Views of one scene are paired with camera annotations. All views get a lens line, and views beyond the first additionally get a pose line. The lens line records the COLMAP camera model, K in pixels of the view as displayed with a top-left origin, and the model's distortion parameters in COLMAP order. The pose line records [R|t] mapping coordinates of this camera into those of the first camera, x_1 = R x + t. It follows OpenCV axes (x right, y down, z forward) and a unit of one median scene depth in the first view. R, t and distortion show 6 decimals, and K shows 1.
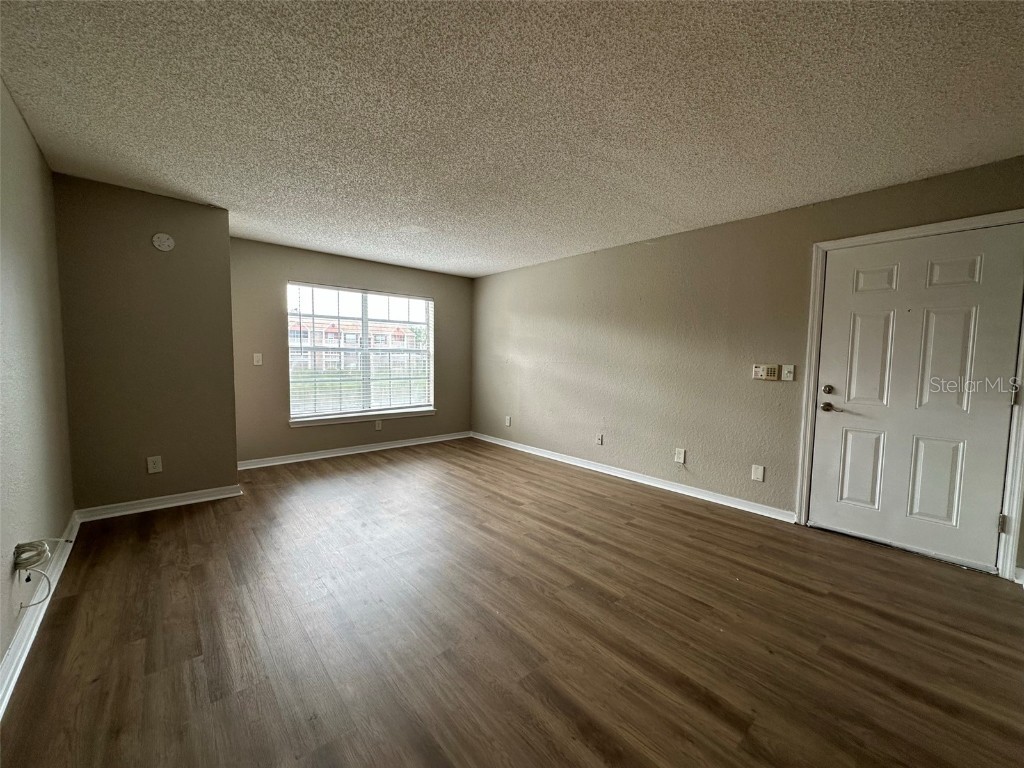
lens RADIAL K [[408.7, 0, 510.4], [0, 408.7, 384.6], [0, 0, 1]] dist [-0.002198, 0.000357]
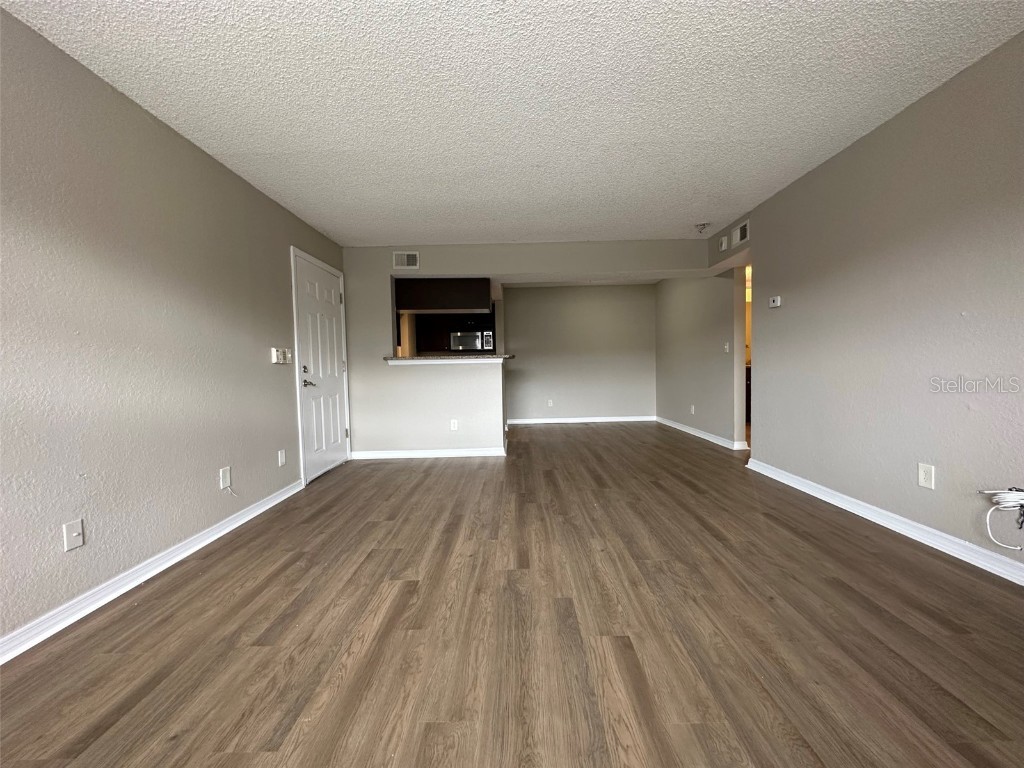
lens RADIAL K [[408.7, 0, 511.4], [0, 408.7, 384.2], [0, 0, 1]] dist [-0.002198, 0.000357]
pose [[-0.750304, -0.028305, 0.660487, -0.451035], [0.056589, 0.992666, 0.106825, -0.034559], [-0.658667, 0.117528, -0.743200, 1.314326]]
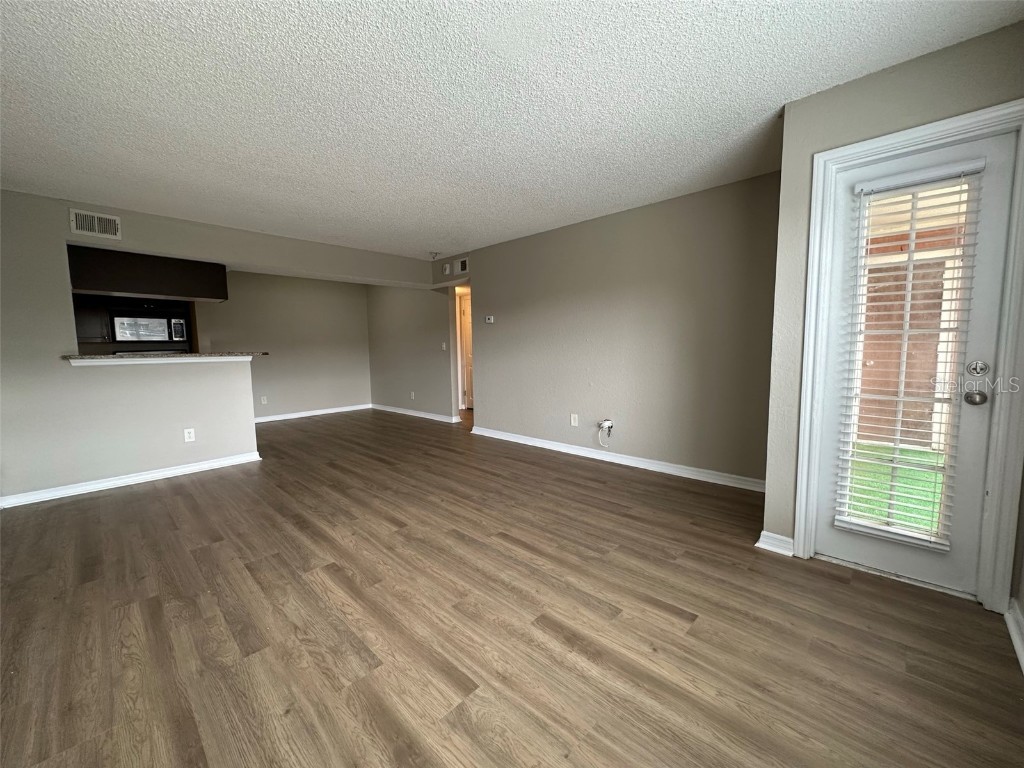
lens RADIAL K [[408.7, 0, 513.9], [0, 408.7, 383.6], [0, 0, 1]] dist [-0.002198, 0.000357]
pose [[-0.995156, 0.007359, -0.098036, -0.206663], [-0.008477, 0.987057, 0.160144, -0.100809], [0.097946, 0.160199, -0.982213, 1.640151]]
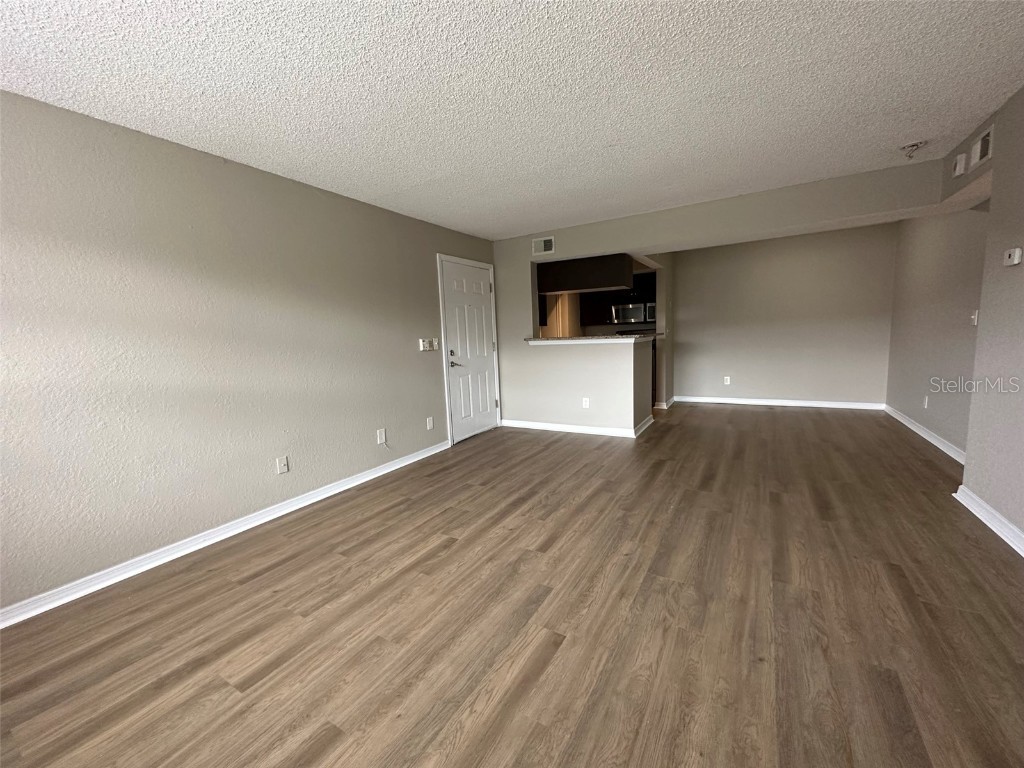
lens RADIAL K [[408.7, 0, 511.2], [0, 408.7, 384.4], [0, 0, 1]] dist [-0.002198, 0.000357]
pose [[-0.305284, -0.119747, 0.944702, -0.661381], [0.105530, 0.981697, 0.158538, -0.080026], [-0.946396, 0.148094, -0.287059, 1.080873]]
